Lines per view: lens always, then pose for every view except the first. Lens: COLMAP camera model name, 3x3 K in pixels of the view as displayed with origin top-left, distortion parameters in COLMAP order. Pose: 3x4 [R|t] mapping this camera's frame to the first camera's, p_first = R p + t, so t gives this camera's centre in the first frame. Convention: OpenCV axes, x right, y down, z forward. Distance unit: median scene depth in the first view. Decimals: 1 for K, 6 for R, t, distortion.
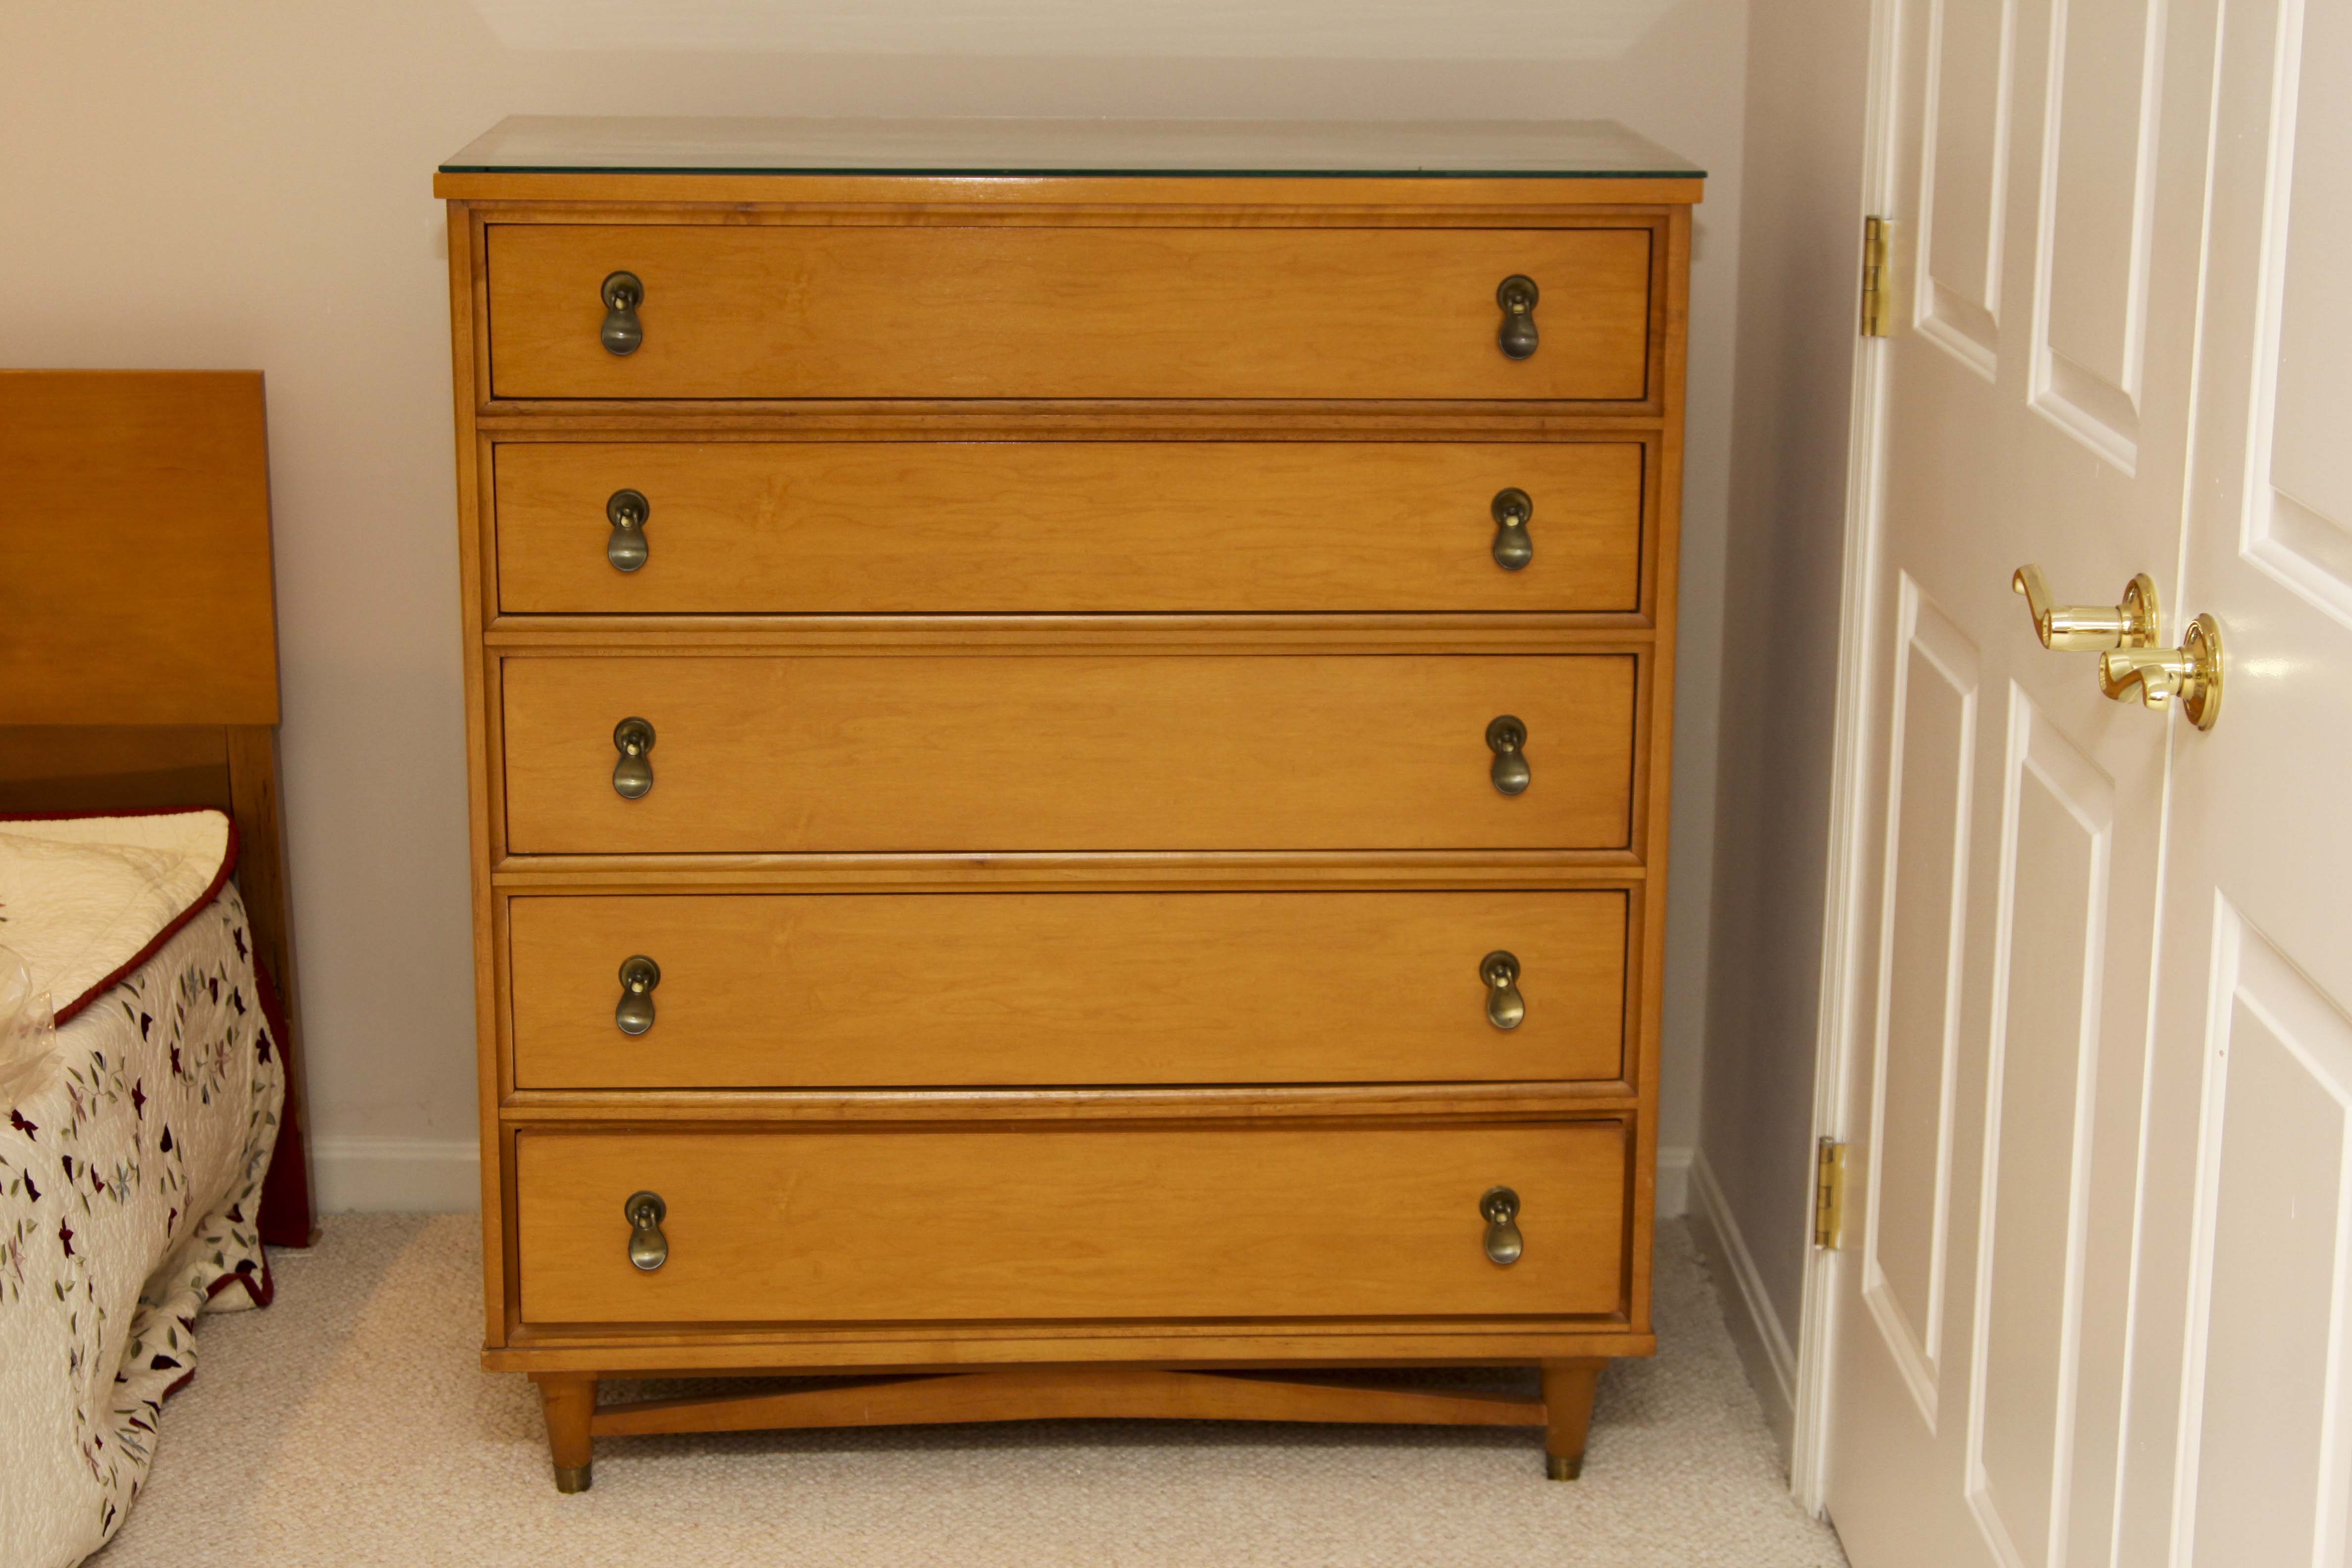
lens RADIAL K [[4176.4, 0, 1175.4], [0, 4176.4, 776.8], [0, 0, 1]] dist [0.048368, 0.000000]
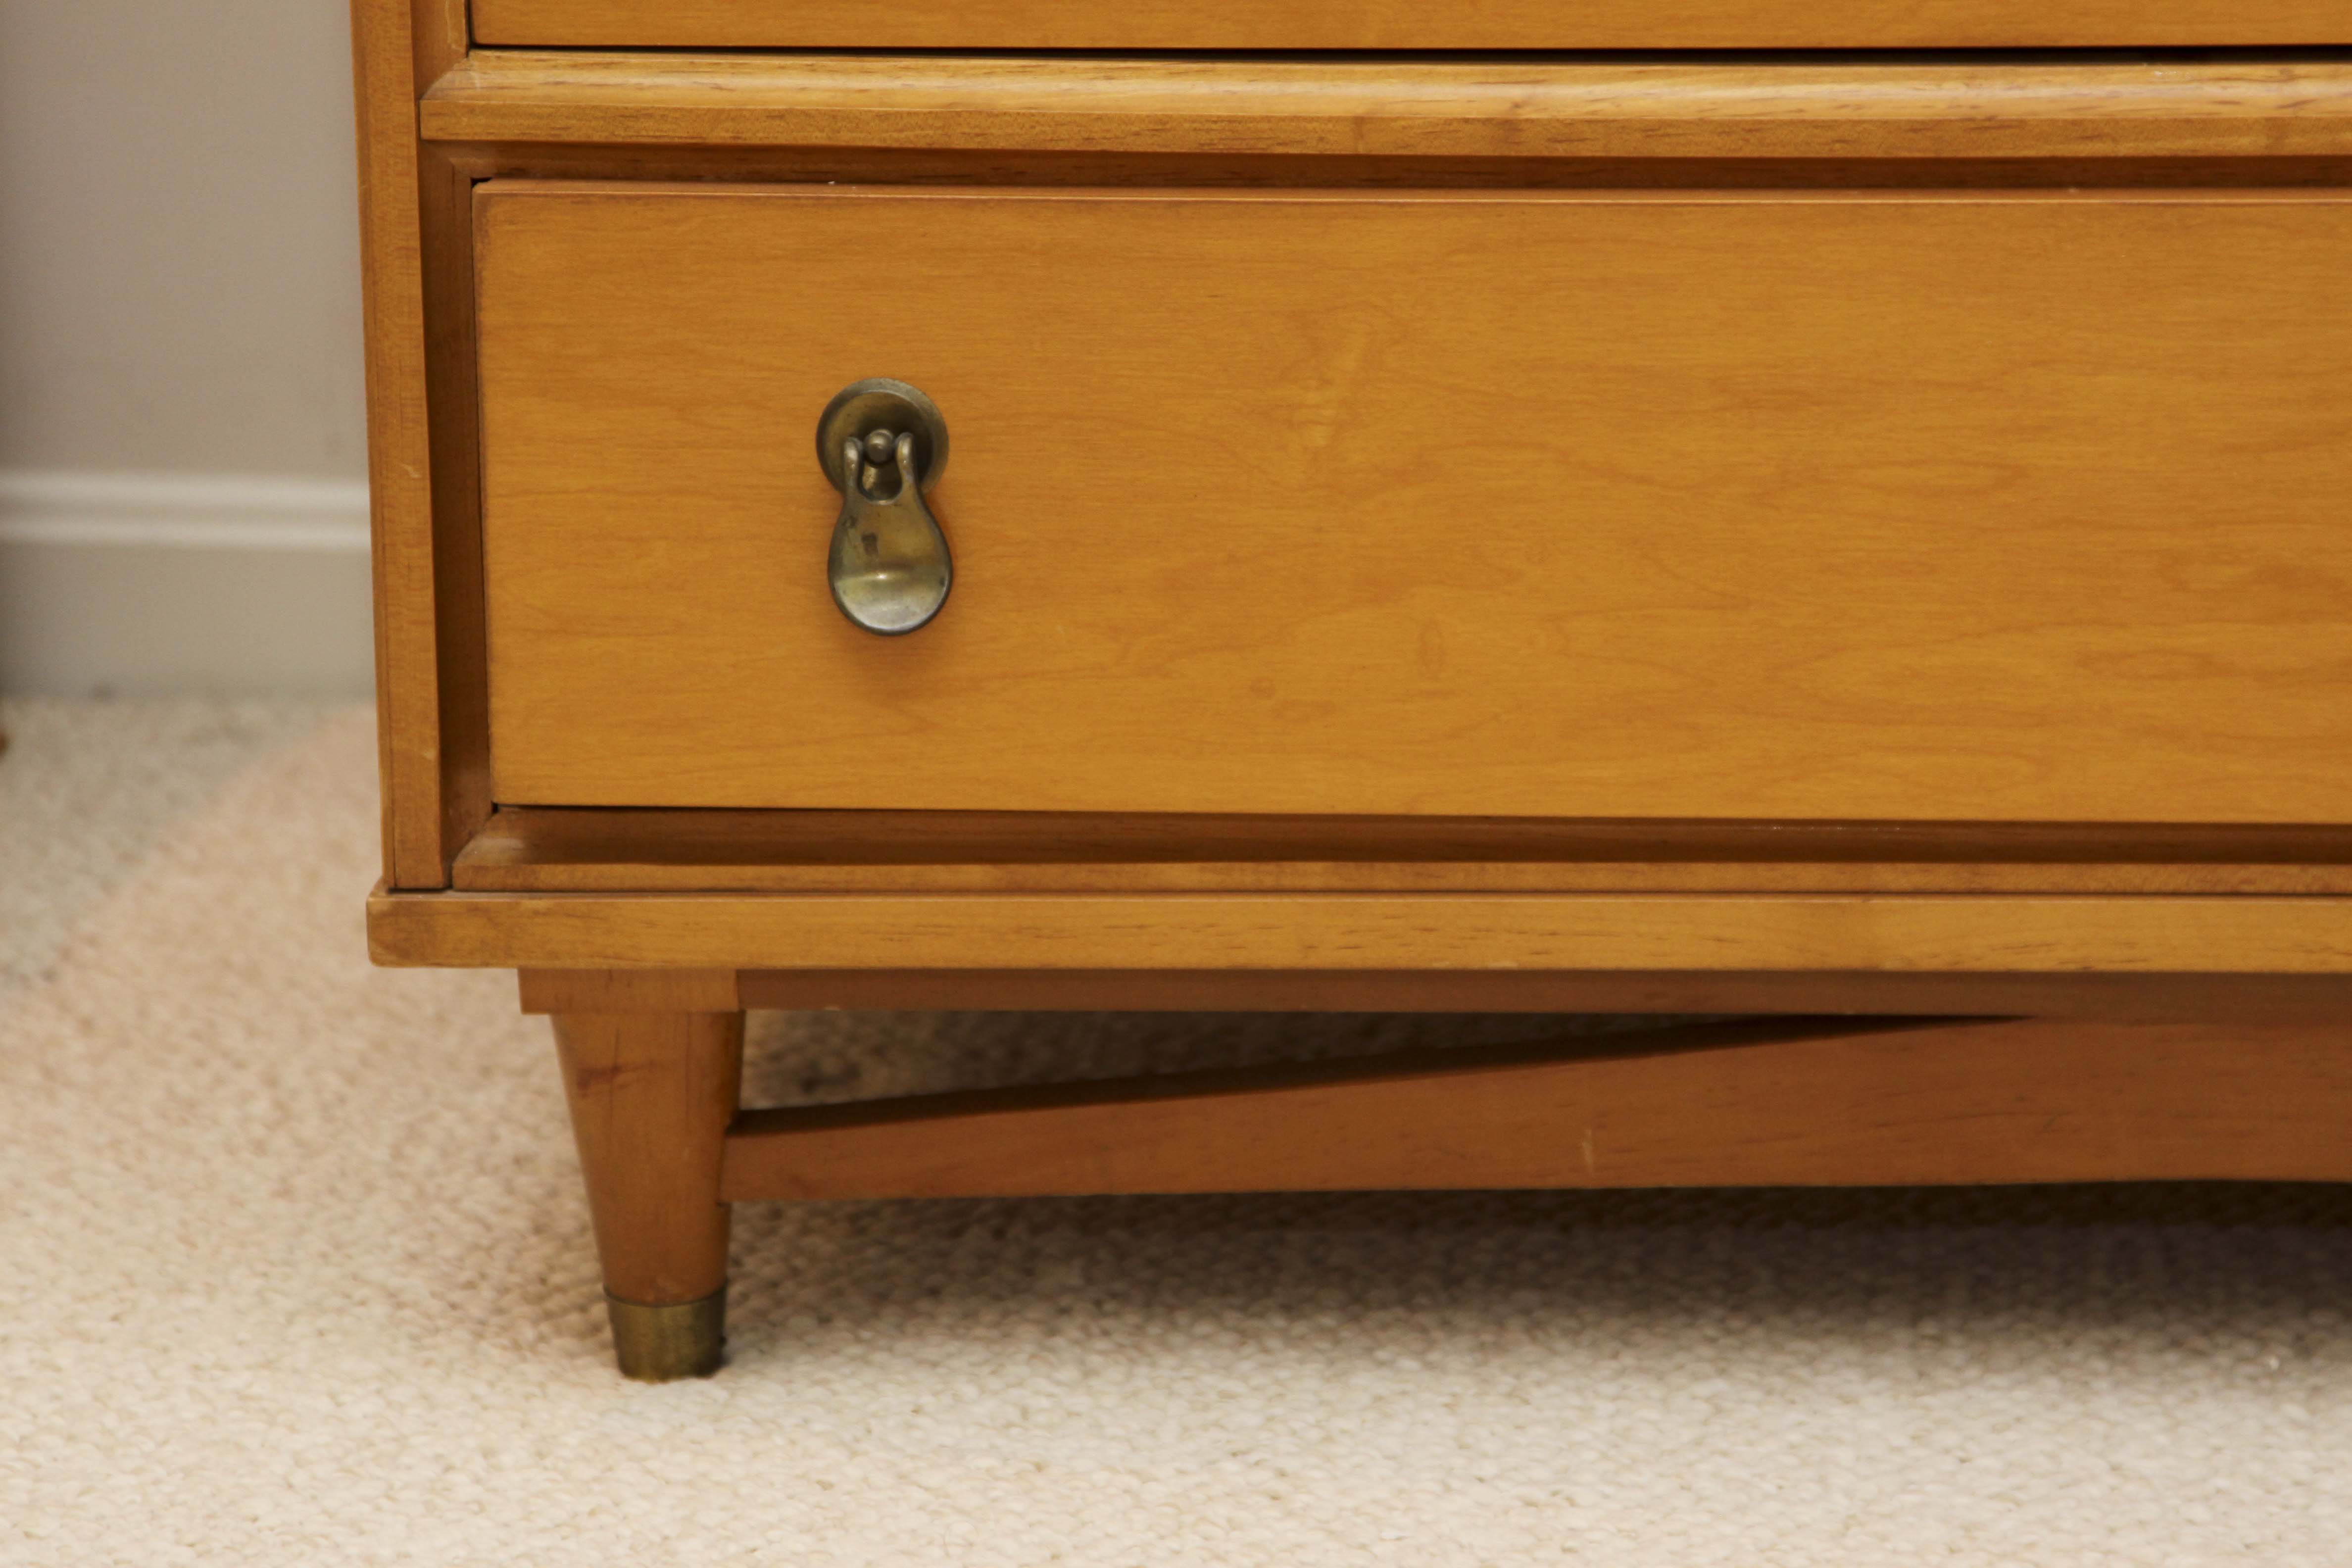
lens RADIAL K [[9951.6, 0, 1180.2], [0, 9951.6, 772.2], [0, 0, 1]] dist [0.537054, 0.000000]
pose [[0.991966, 0.014077, -0.125721, -0.010968], [-0.009240, 0.999197, 0.038975, 0.098185], [0.126169, -0.037501, 0.991300, 0.264081]]
